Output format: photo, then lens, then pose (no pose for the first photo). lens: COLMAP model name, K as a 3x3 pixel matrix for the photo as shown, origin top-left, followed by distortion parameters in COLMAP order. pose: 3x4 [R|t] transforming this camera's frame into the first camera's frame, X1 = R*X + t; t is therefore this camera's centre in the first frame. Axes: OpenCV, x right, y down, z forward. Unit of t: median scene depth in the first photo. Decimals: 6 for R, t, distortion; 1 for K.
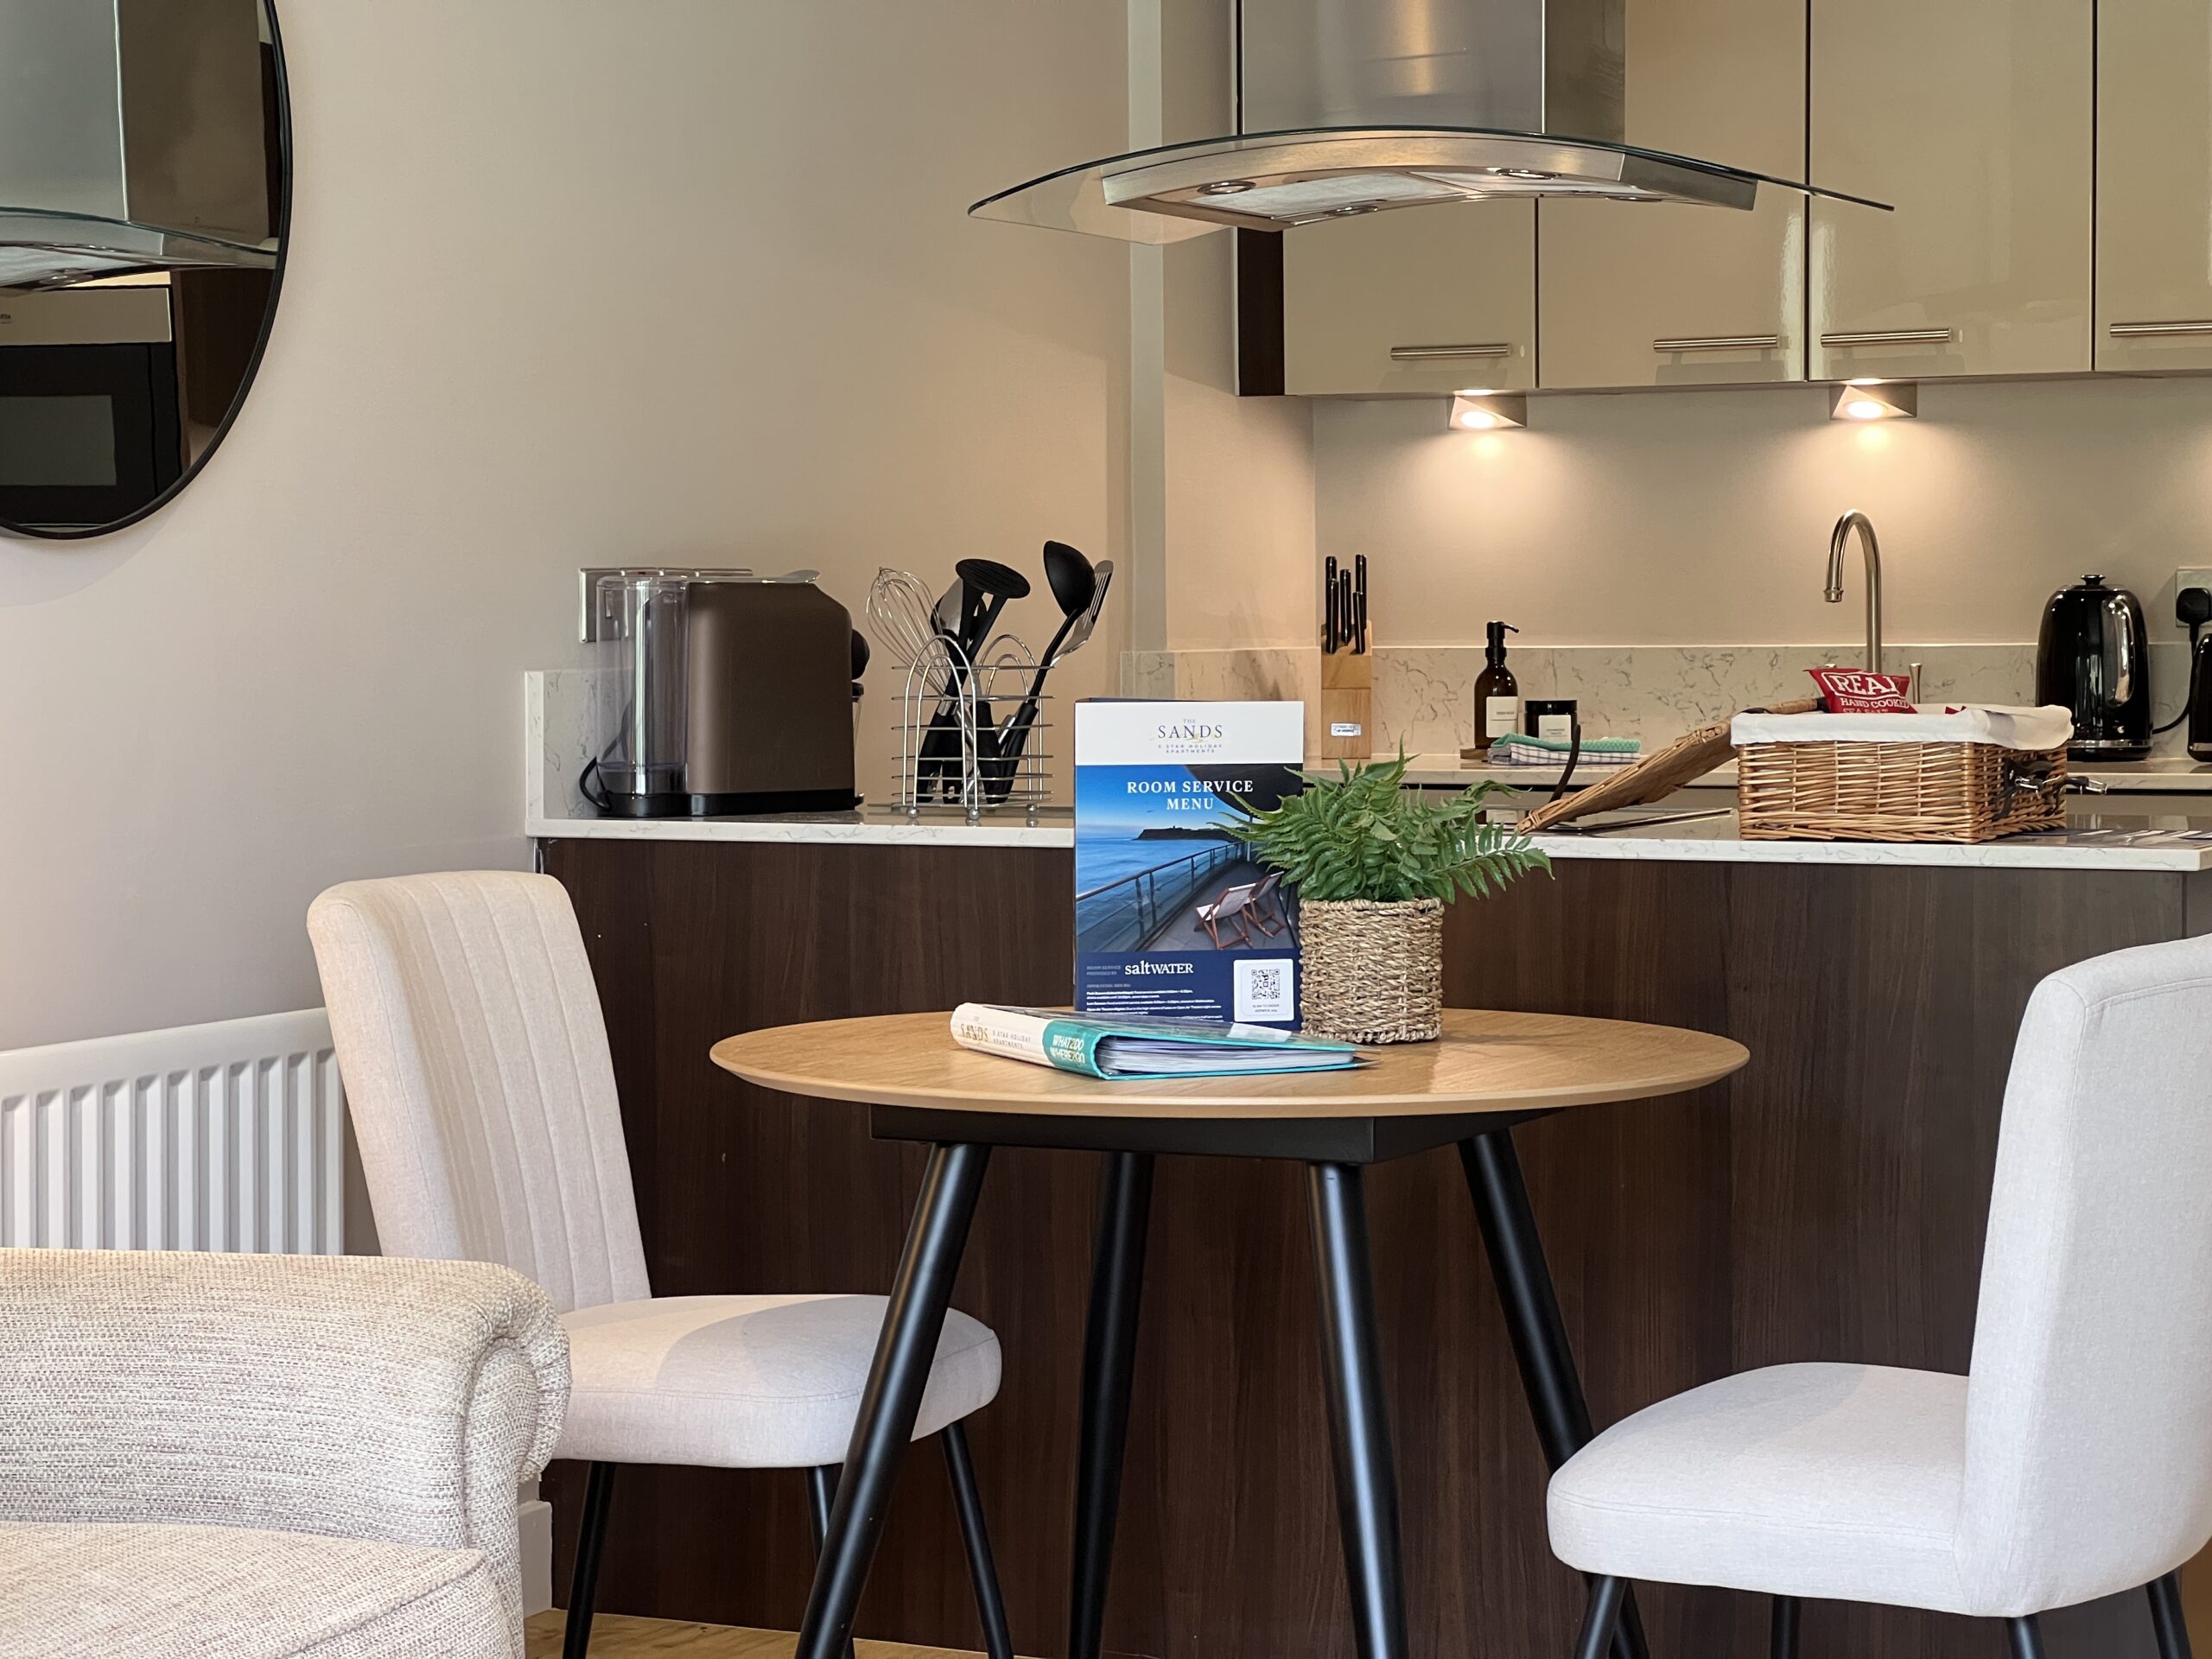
lens RADIAL K [[4895.3, 0, 1039.2], [0, 4895.3, 829.1], [0, 0, 1]] dist [-0.267578, 7.683816]
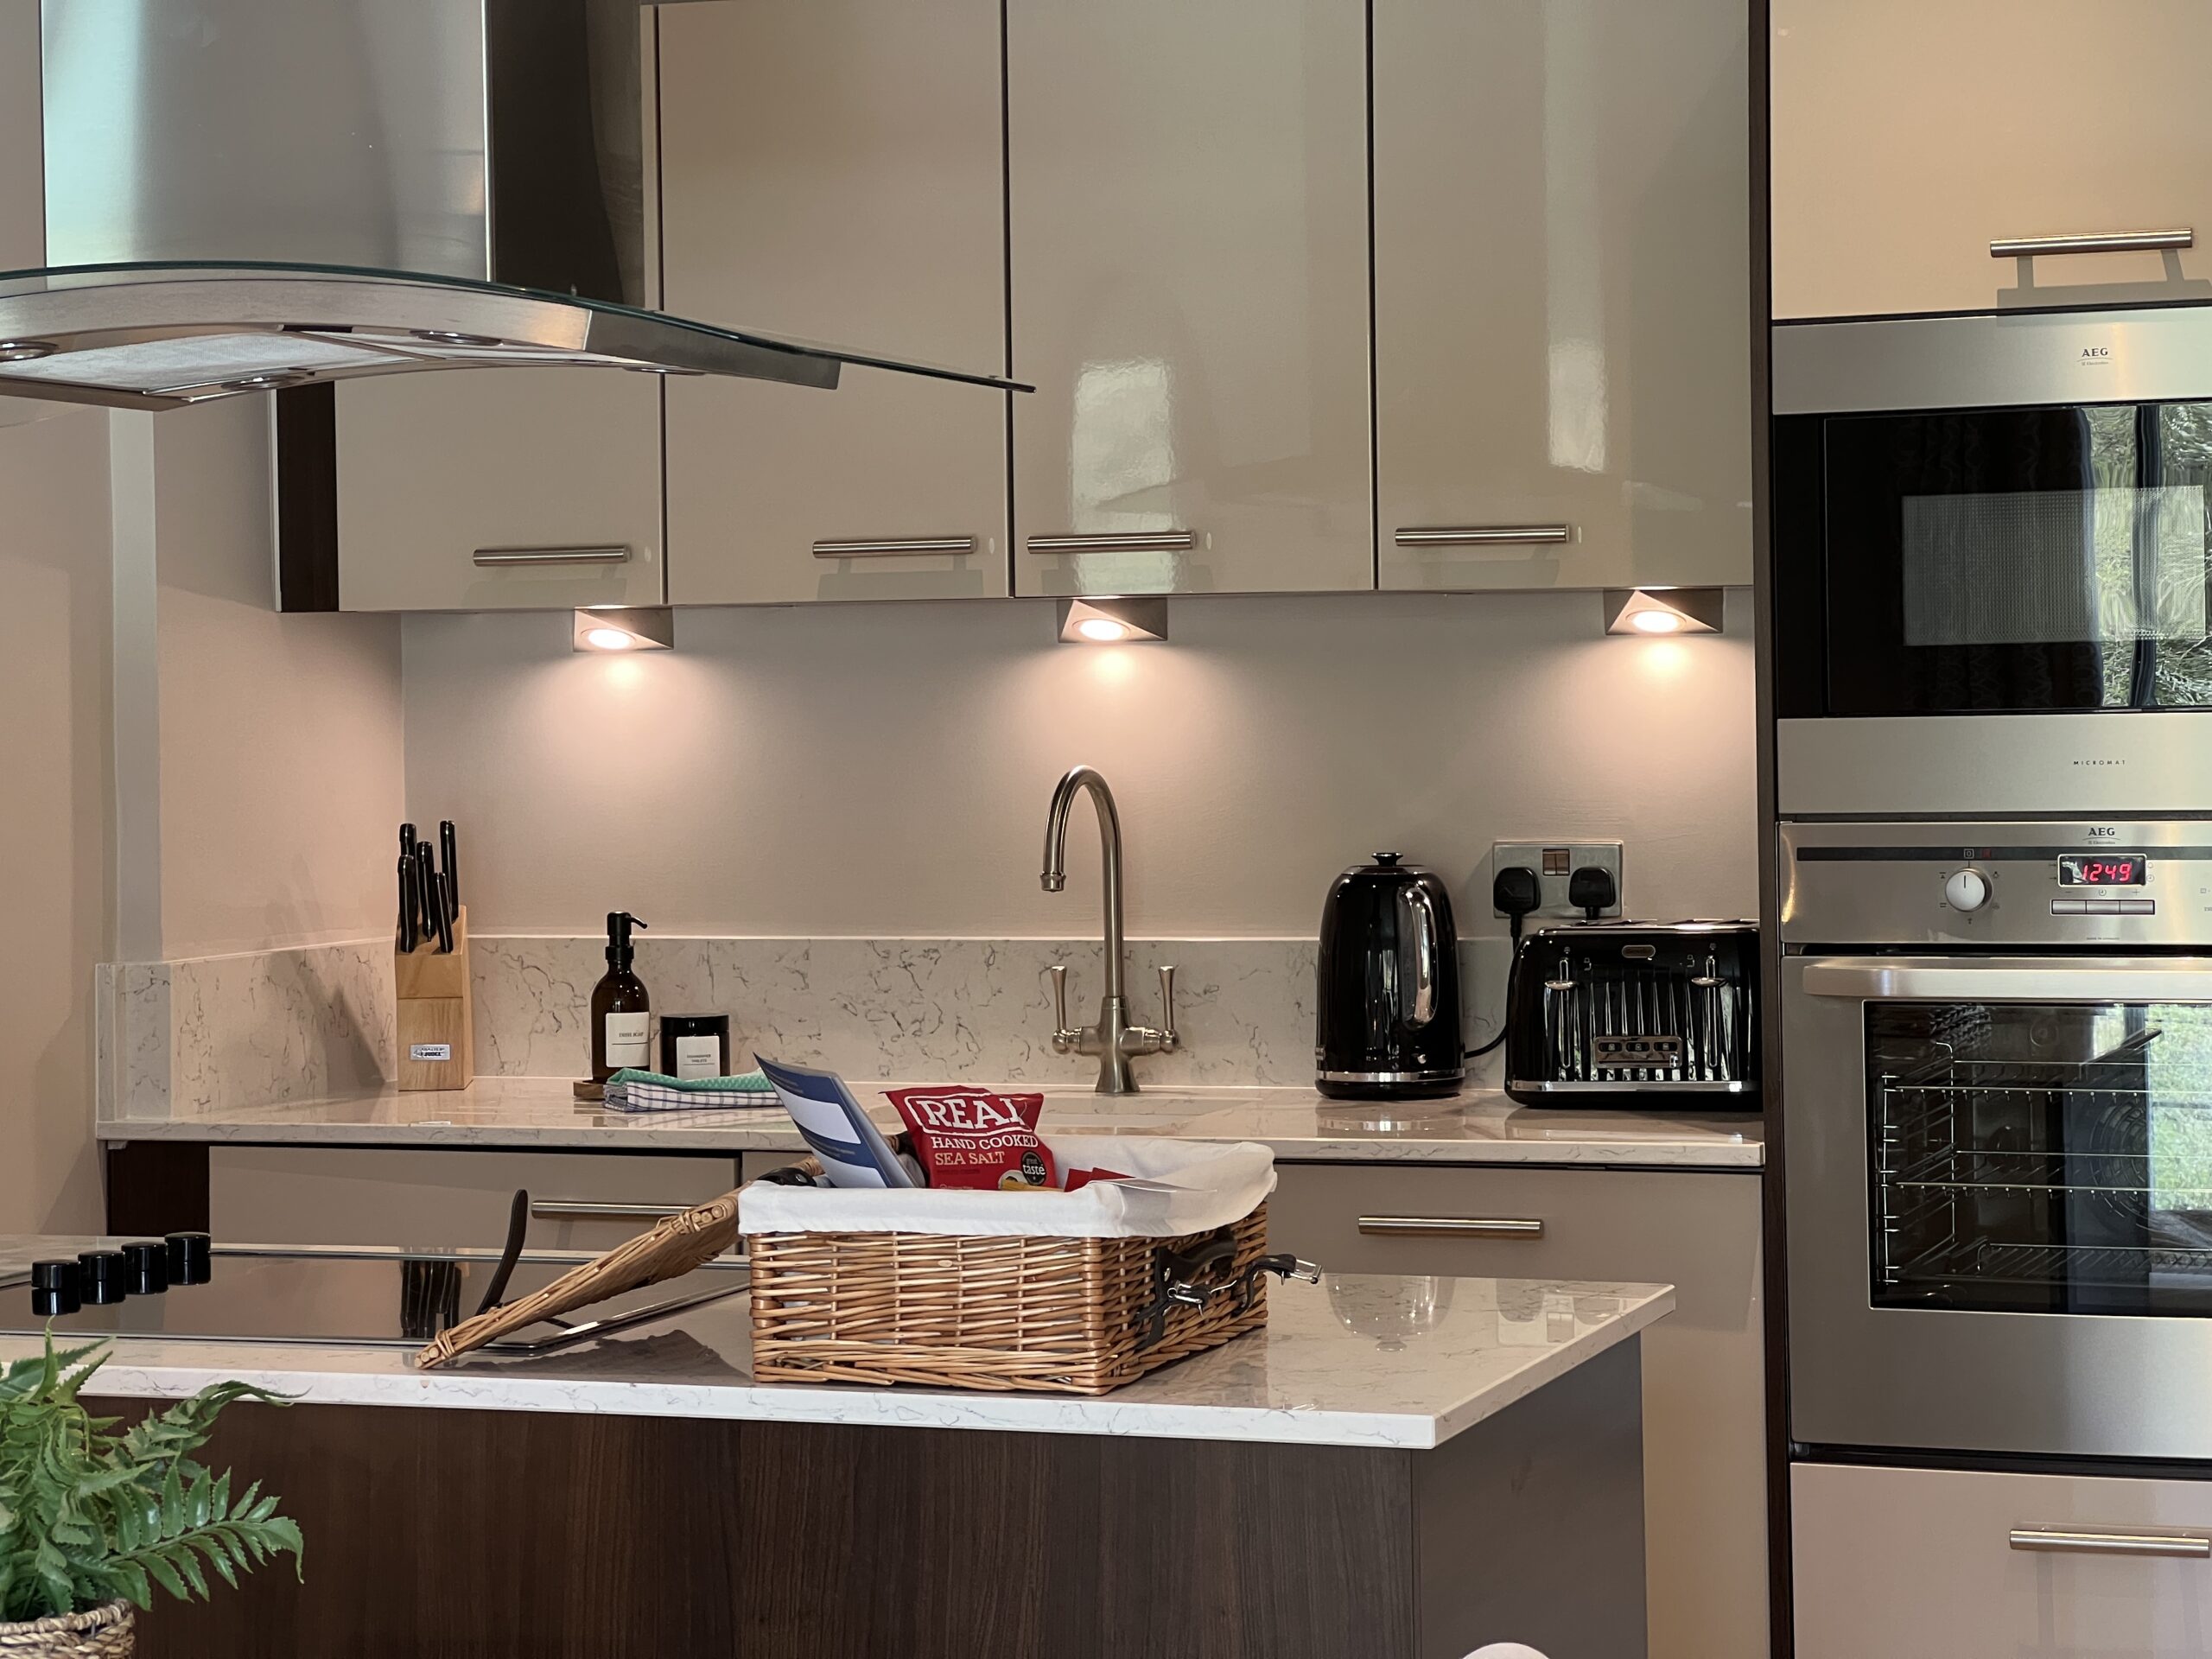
lens RADIAL K [[4895.3, 0, 1039.2], [0, 4895.3, 829.1], [0, 0, 1]] dist [-0.267578, 7.683816]
pose [[0.994131, -0.007843, 0.107897, 0.088565], [0.010257, 0.999709, -0.021840, -0.044101], [-0.107694, 0.022819, 0.993922, 0.283127]]
